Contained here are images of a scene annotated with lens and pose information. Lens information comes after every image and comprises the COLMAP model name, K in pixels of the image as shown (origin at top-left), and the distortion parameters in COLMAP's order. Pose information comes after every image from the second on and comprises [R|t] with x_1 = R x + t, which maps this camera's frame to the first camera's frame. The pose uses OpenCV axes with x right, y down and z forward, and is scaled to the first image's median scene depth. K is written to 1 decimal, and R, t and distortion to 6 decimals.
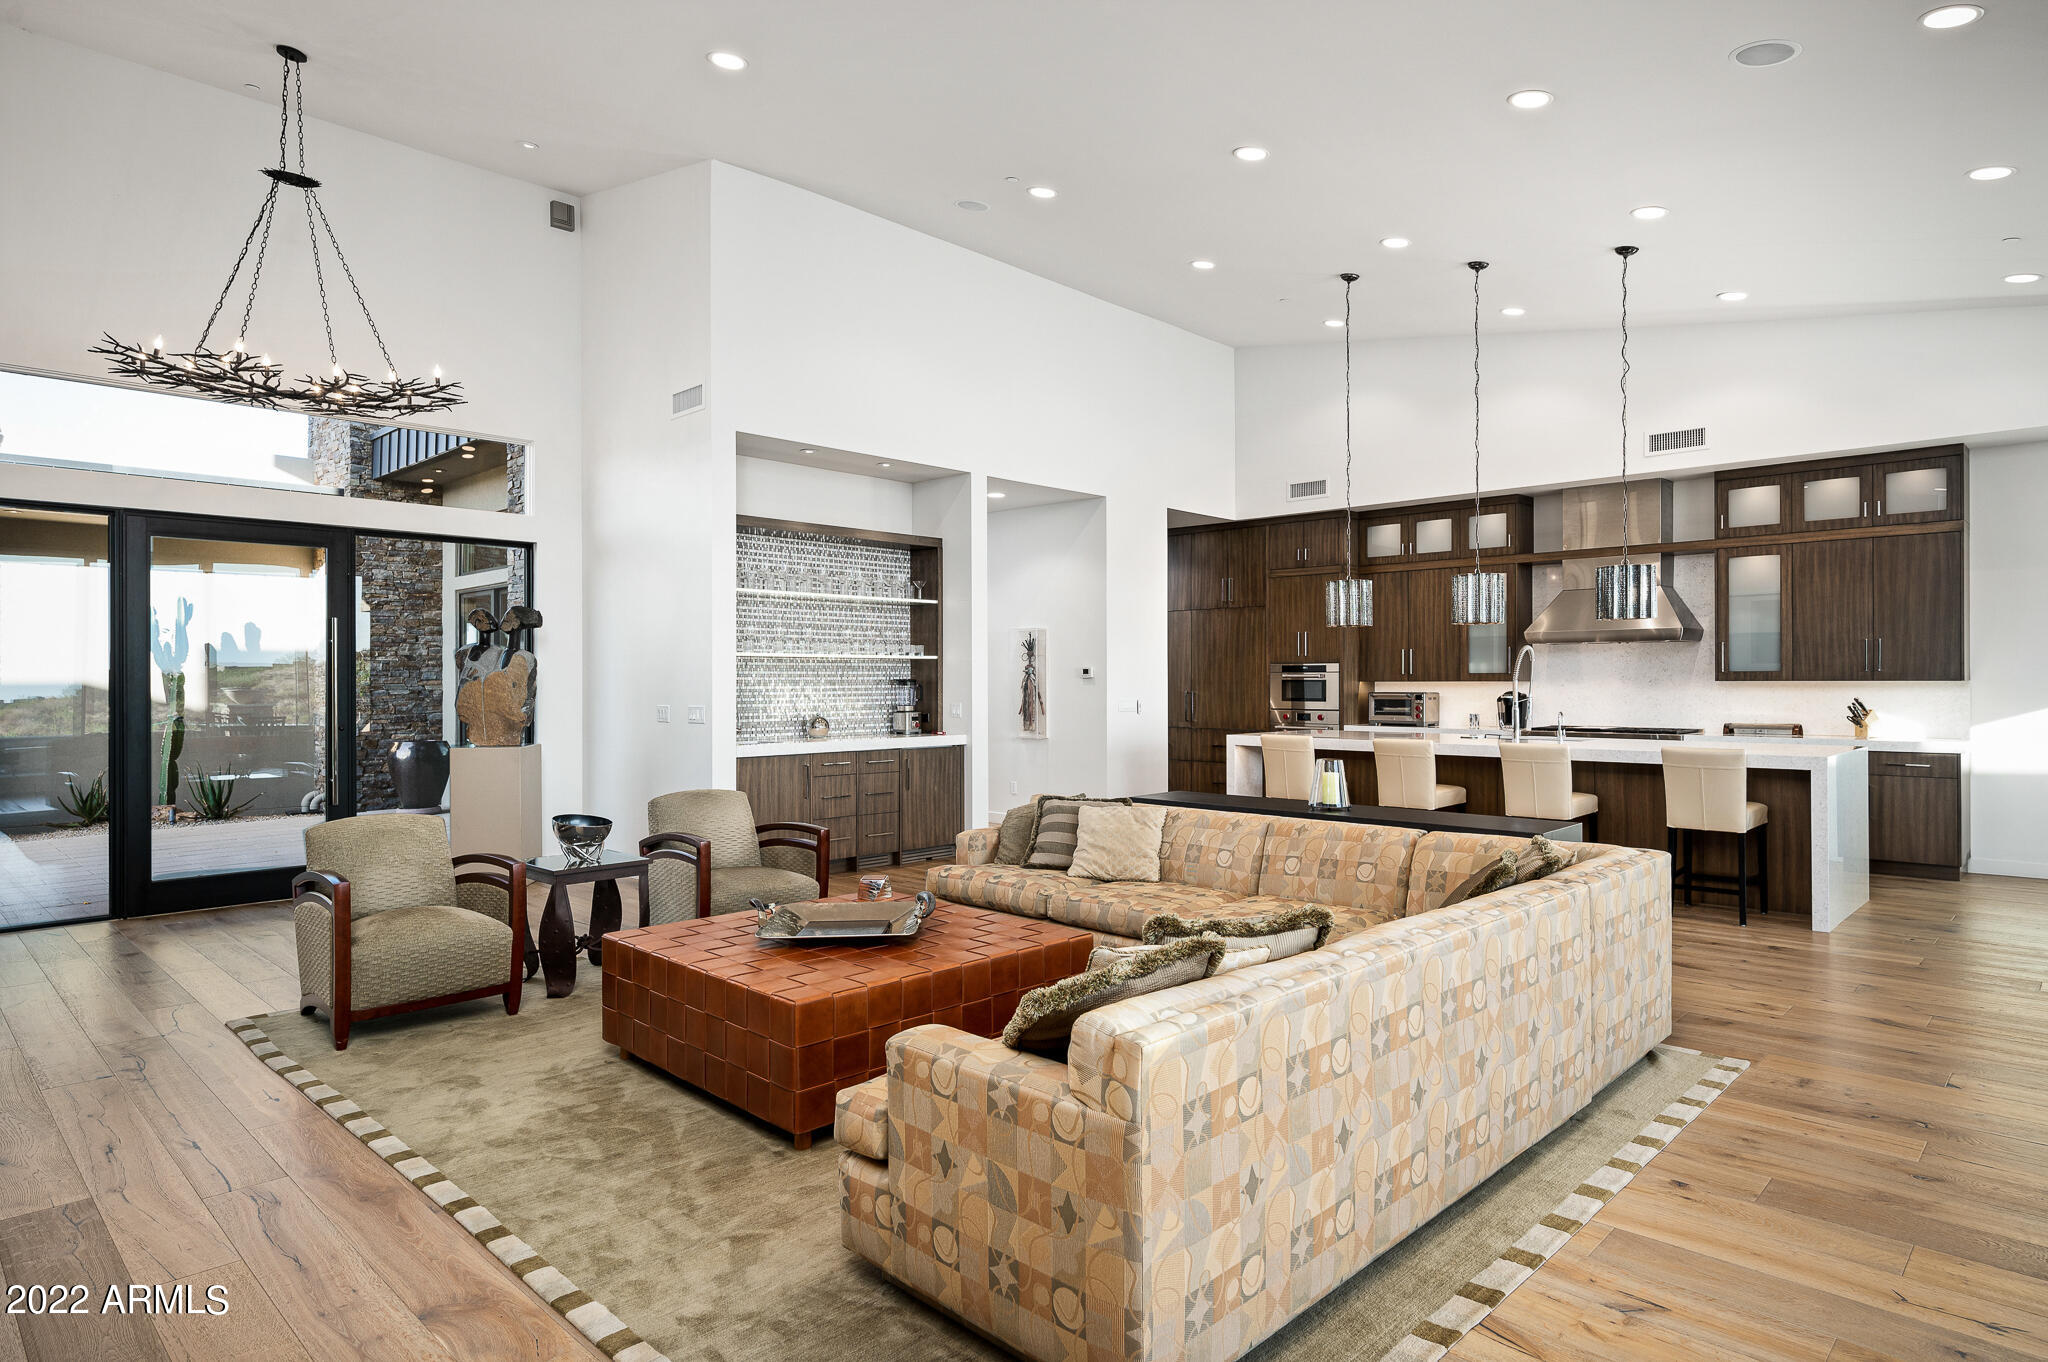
lens RADIAL K [[1131.9, 0, 1024.0], [0, 1131.9, 681.0], [0, 0, 1]] dist [0.002723, -0.000398]
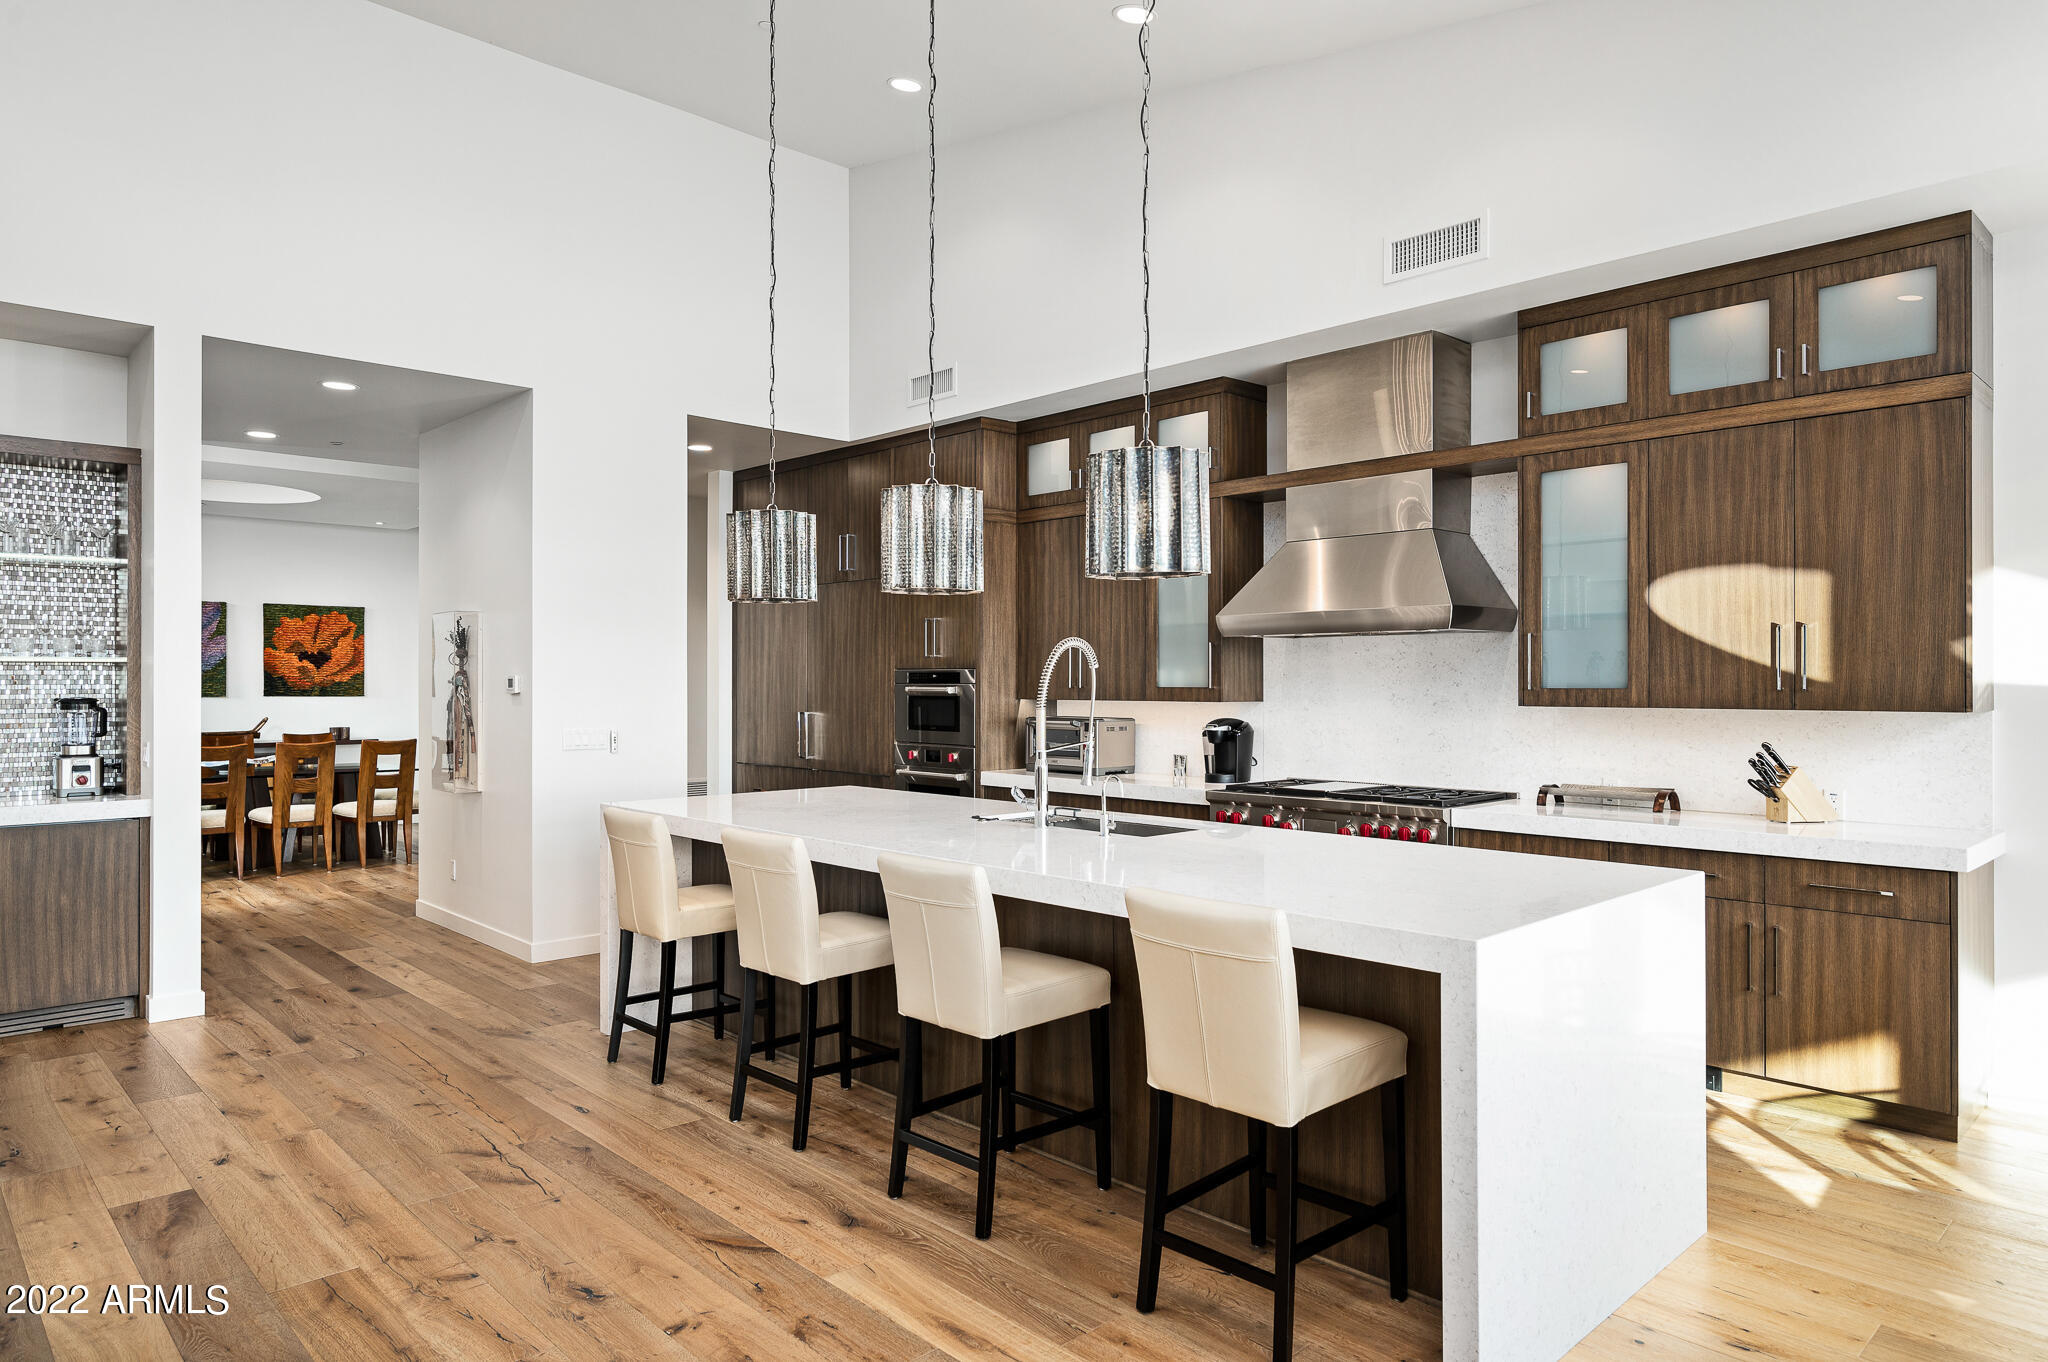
lens RADIAL K [[1223.7, 0, 1024.0], [0, 1223.7, 681.0], [0, 0, 1]] dist [-0.001527, -0.000813]
pose [[0.999347, 0.001981, -0.036077, 0.401705], [-0.002041, 0.999997, -0.001630, -0.010396], [0.036074, 0.001703, 0.999348, 0.422687]]
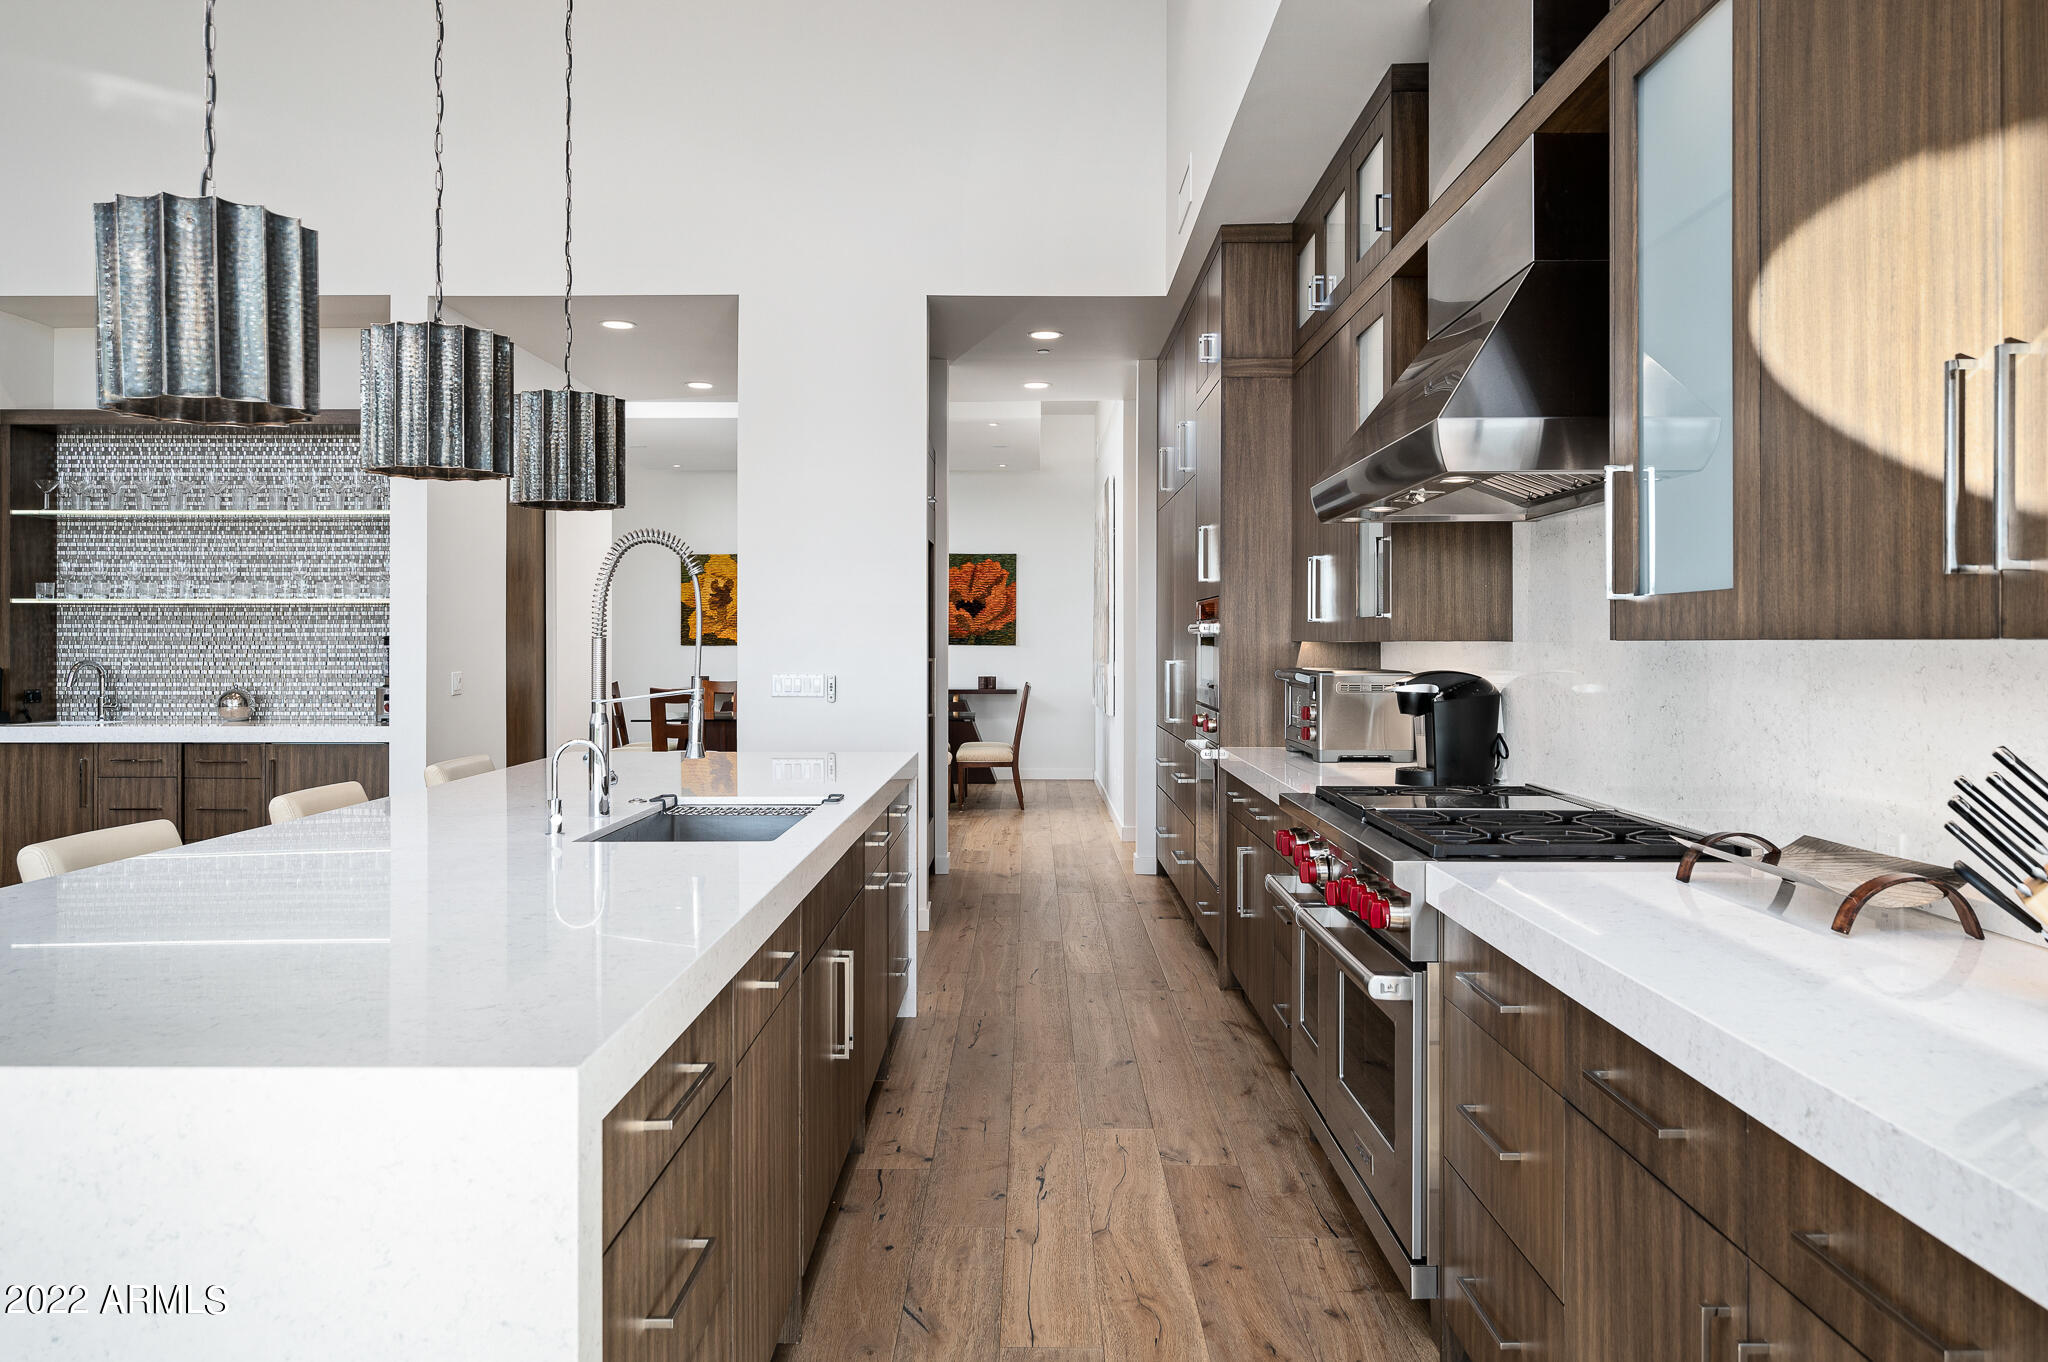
lens RADIAL K [[1400.2, 0, 1028.5], [0, 1400.2, 638.1], [0, 0, 1]] dist [0.002096, 0.000488]
pose [[0.692953, 0.000328, -0.720983, 0.734246], [-0.001565, 0.999998, -0.001049, 0.000194], [0.720981, 0.001855, 0.692952, 0.727018]]
